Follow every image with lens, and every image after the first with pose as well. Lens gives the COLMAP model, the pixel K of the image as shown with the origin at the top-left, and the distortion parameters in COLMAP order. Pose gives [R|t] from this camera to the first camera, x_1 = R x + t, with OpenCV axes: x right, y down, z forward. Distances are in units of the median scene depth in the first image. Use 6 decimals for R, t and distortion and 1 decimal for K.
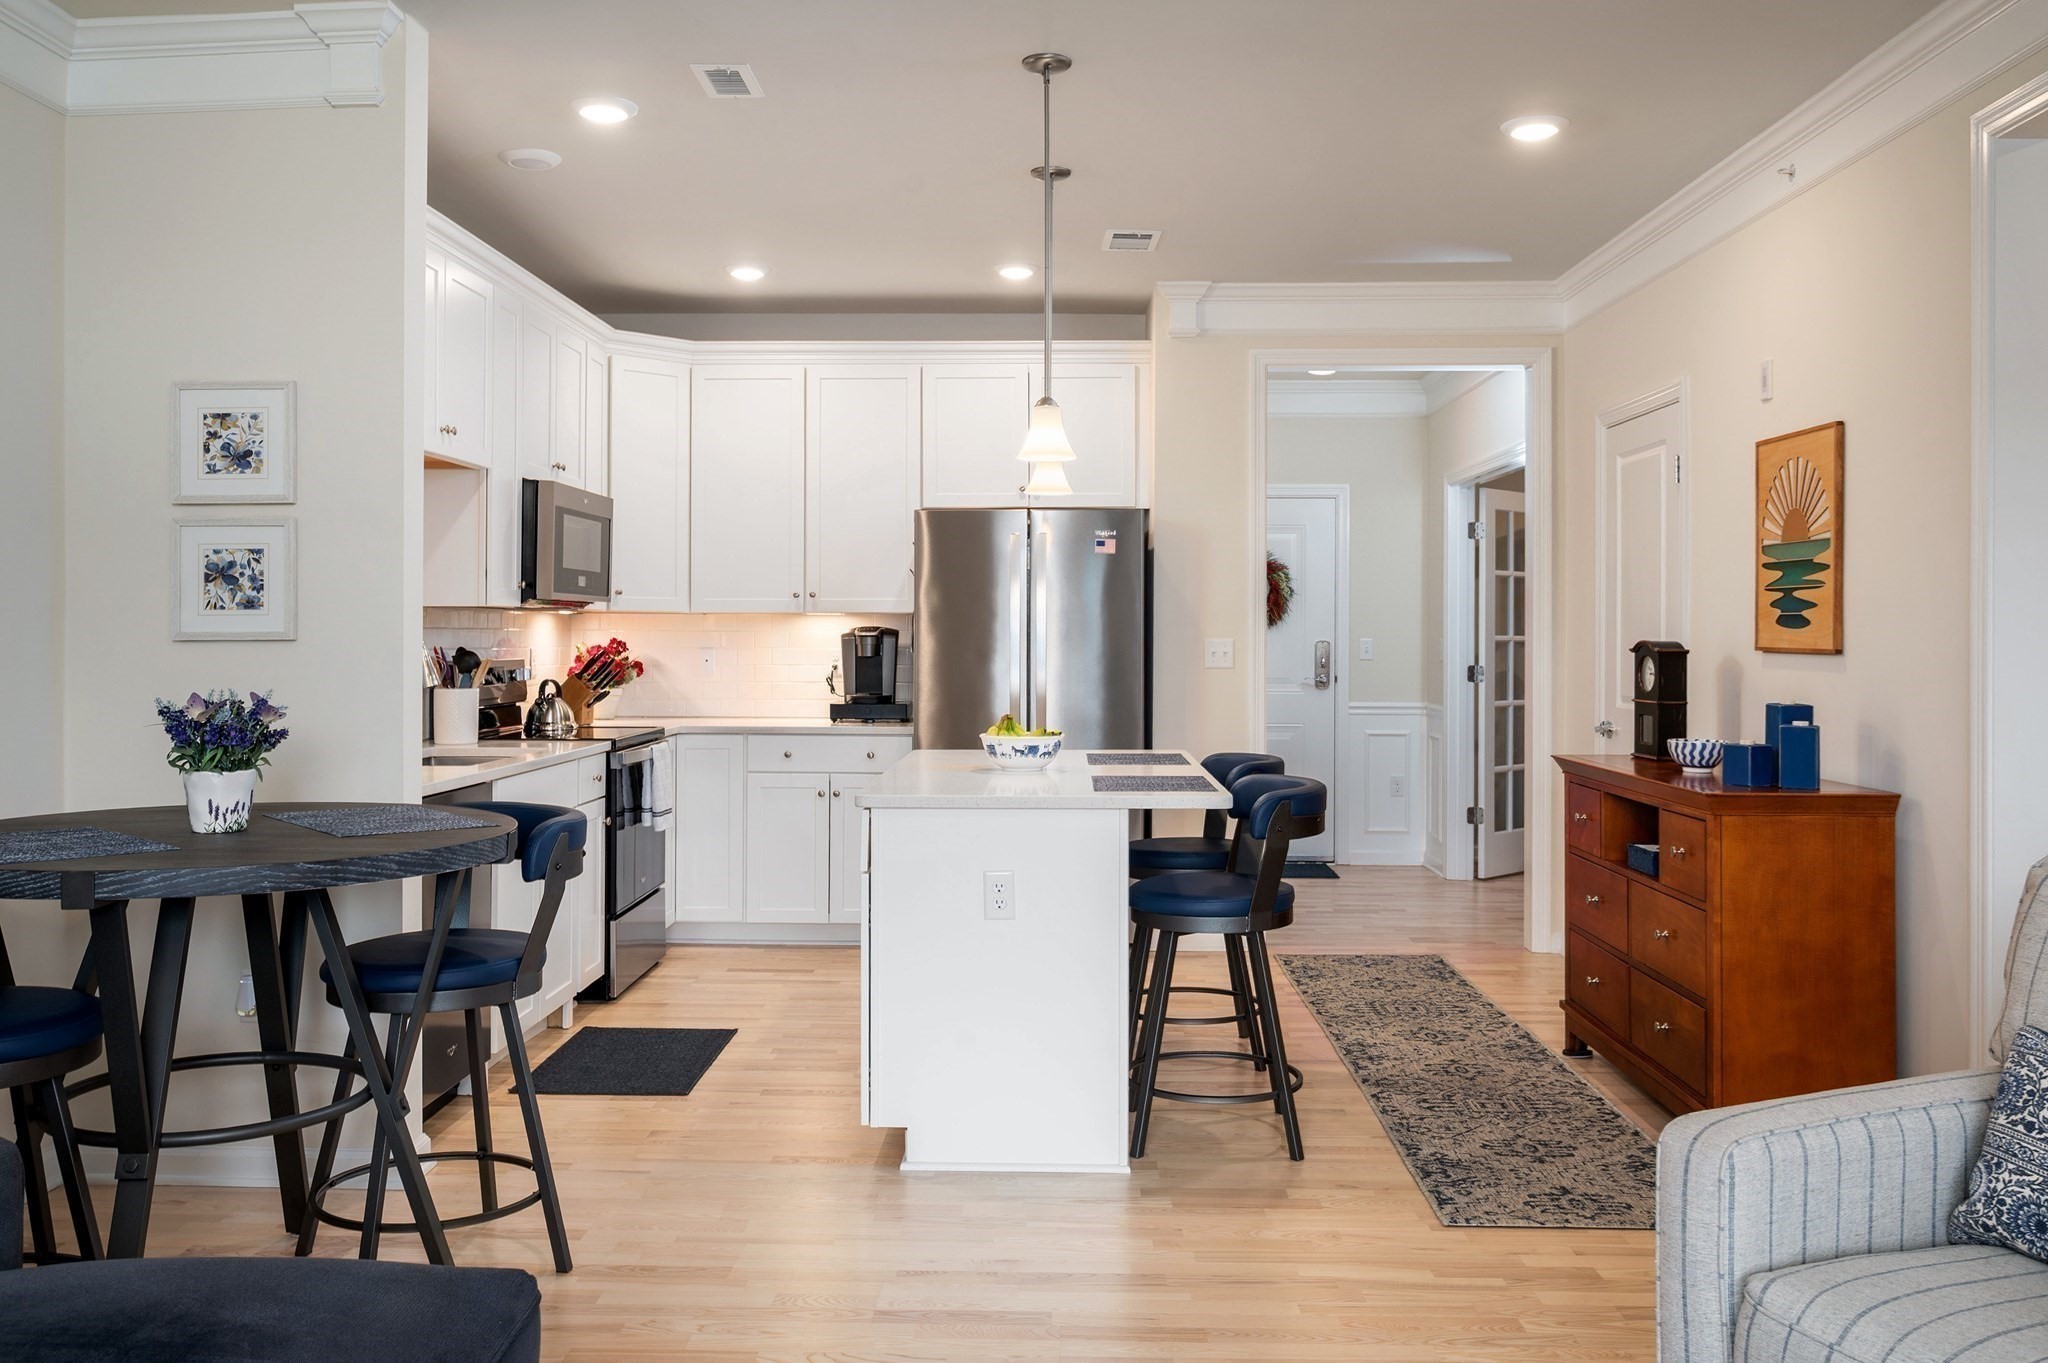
lens RADIAL K [[1678.9, 0, 1019.4], [0, 1678.9, 610.4], [0, 0, 1]] dist [-0.000666, 0.003894]
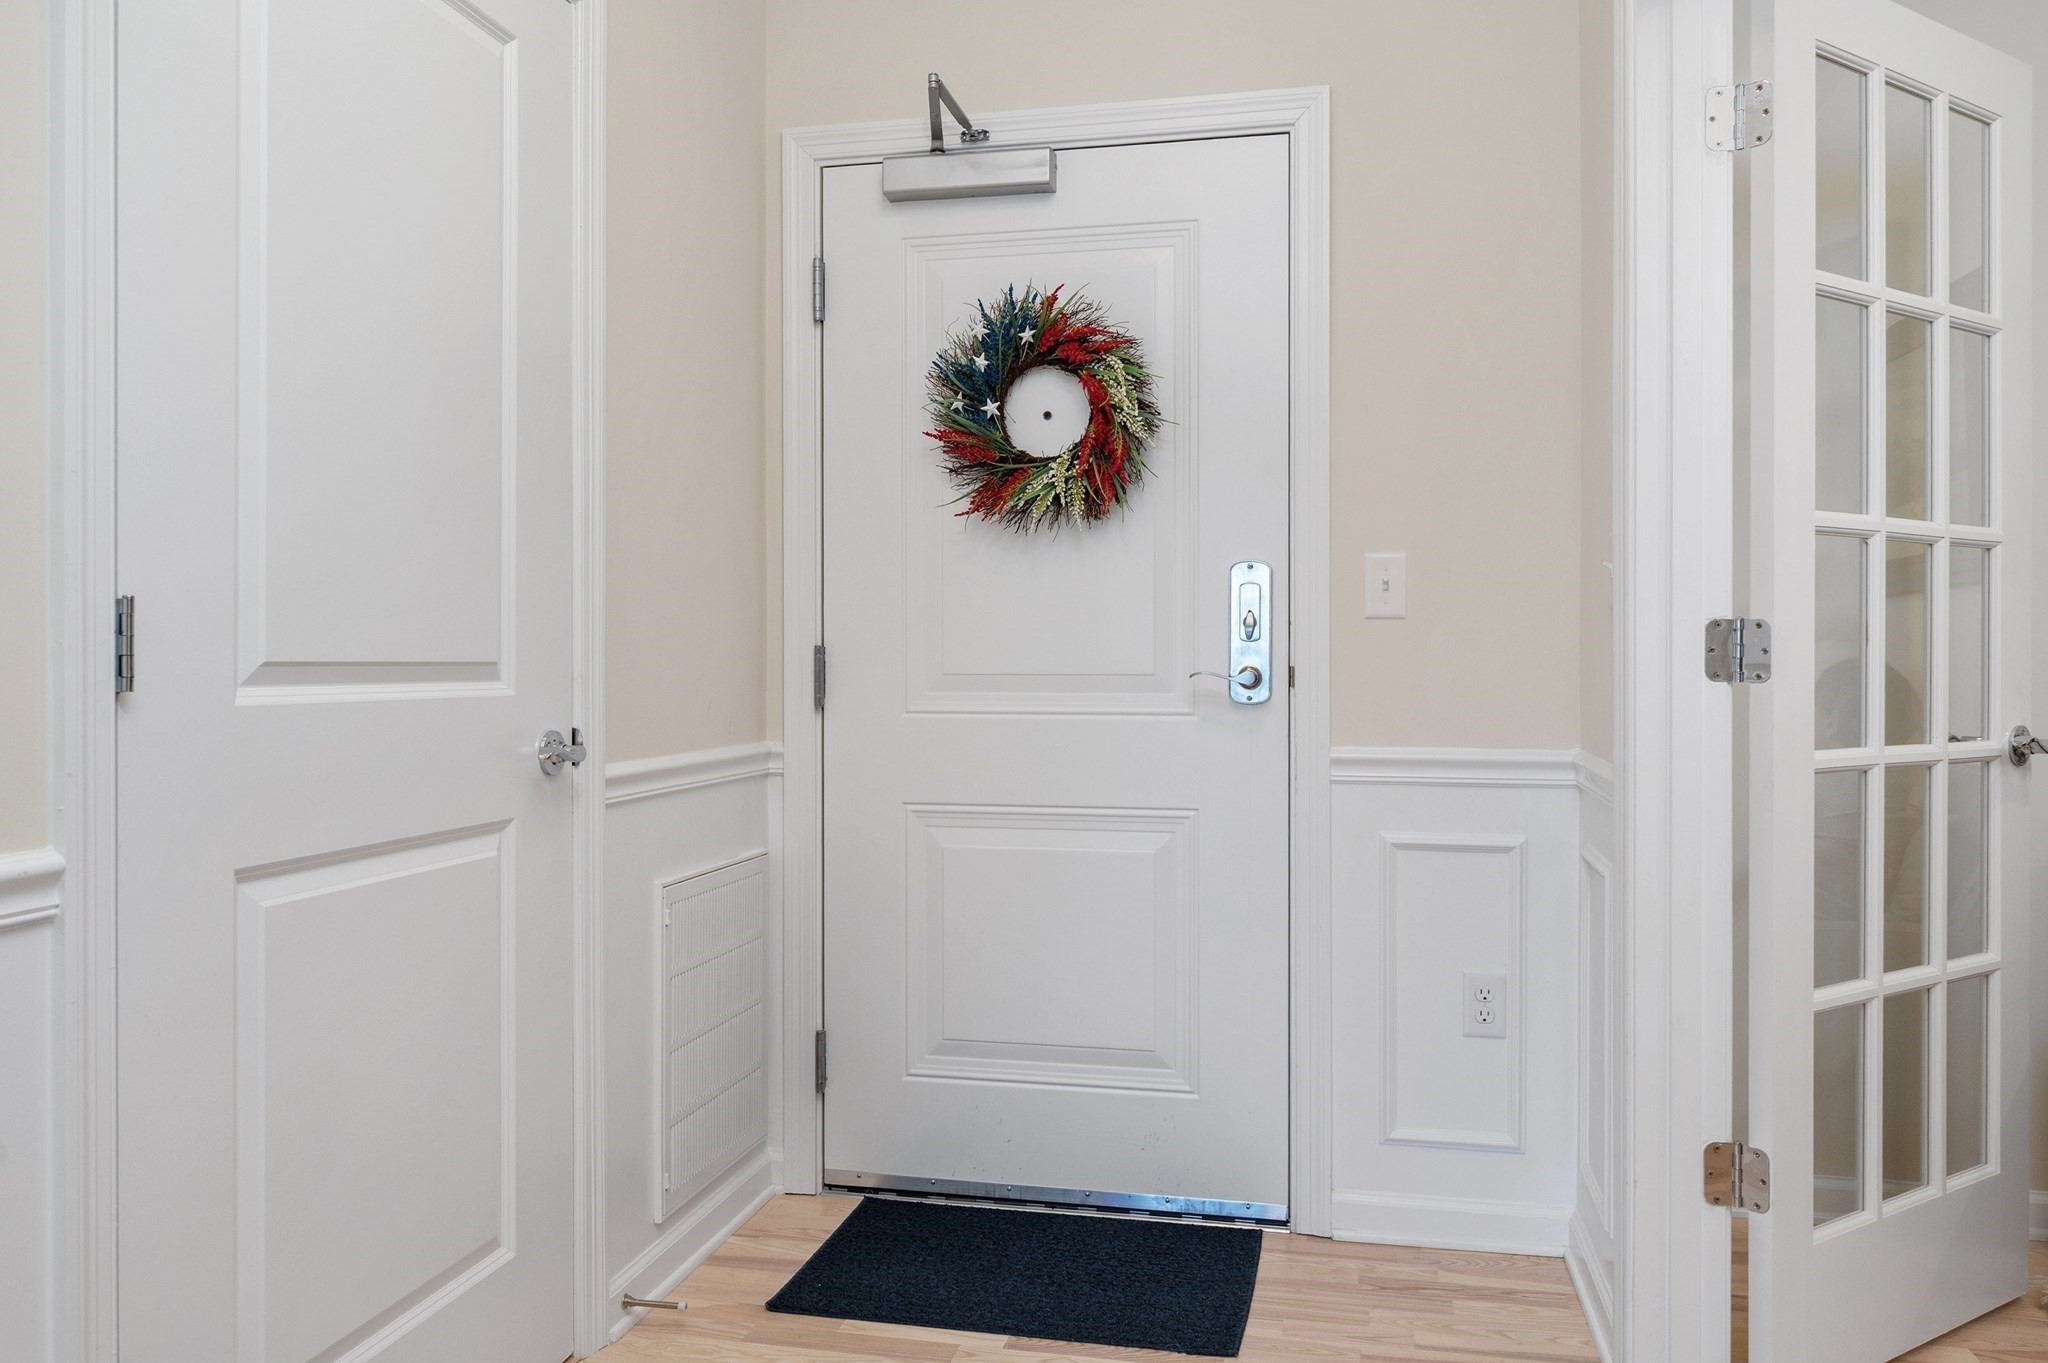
lens RADIAL K [[1501.3, 0, 1024.0], [0, 1501.3, 653.9], [0, 0, 1]] dist [0.005765, 0.001416]
pose [[0.981302, -0.006626, -0.192360, 0.311634], [0.009595, 0.999849, 0.014504, 0.051261], [0.192235, -0.016079, 0.981217, 1.123358]]
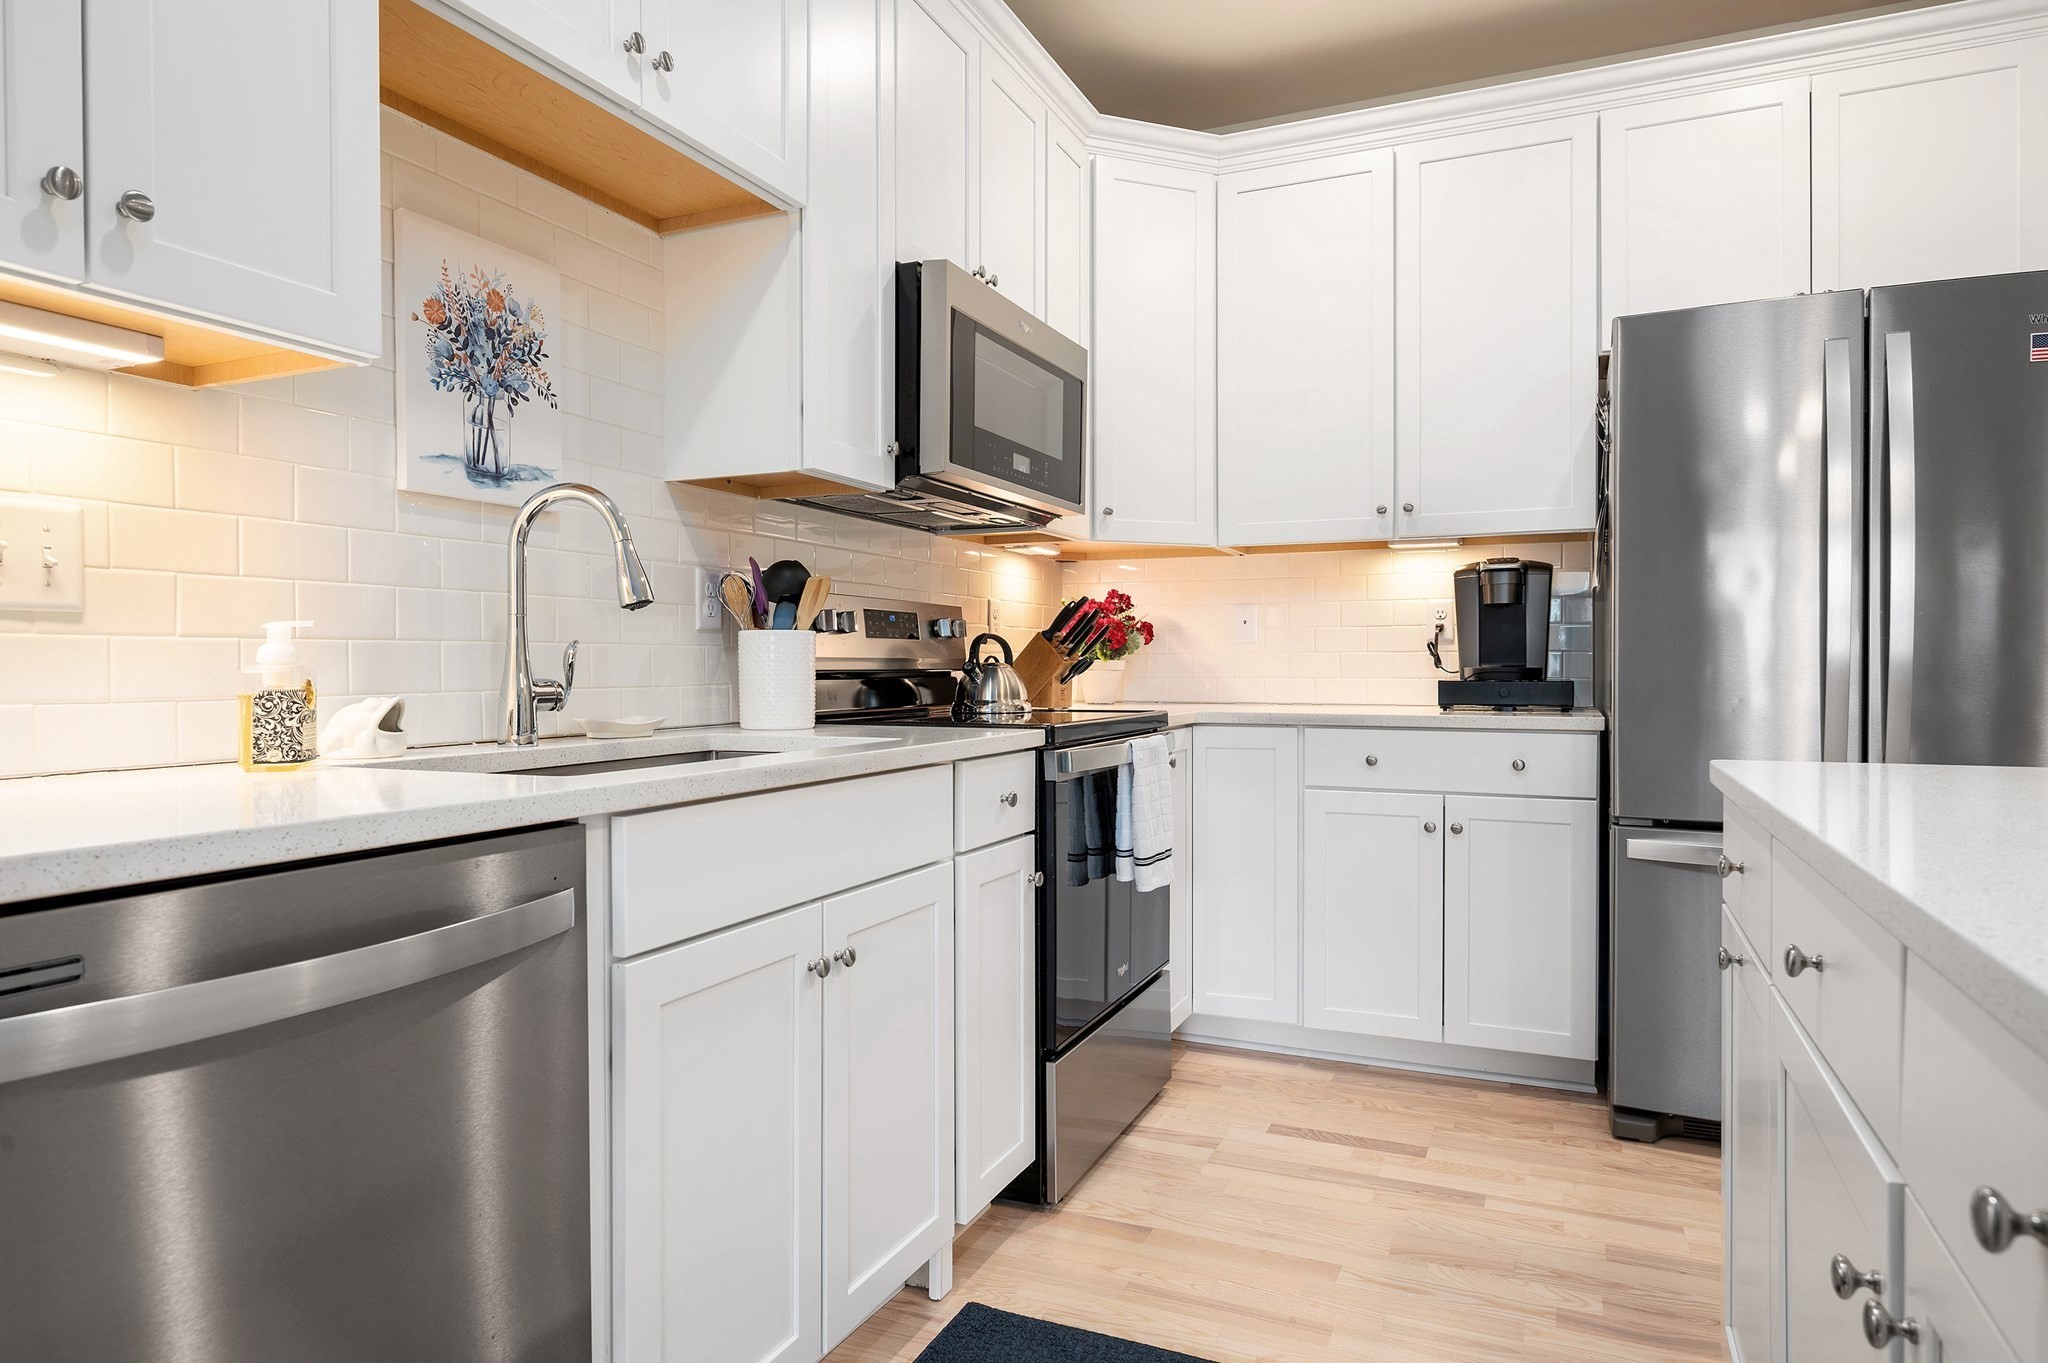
lens RADIAL K [[1229.3, 0, 1013.7], [0, 1229.3, 677.7], [0, 0, 1]] dist [-0.002499, 0.001301]
pose [[0.922884, -0.000400, -0.385078, -0.101269], [0.009694, 0.999707, 0.022195, 0.052632], [0.384956, -0.024217, 0.922617, 0.635261]]
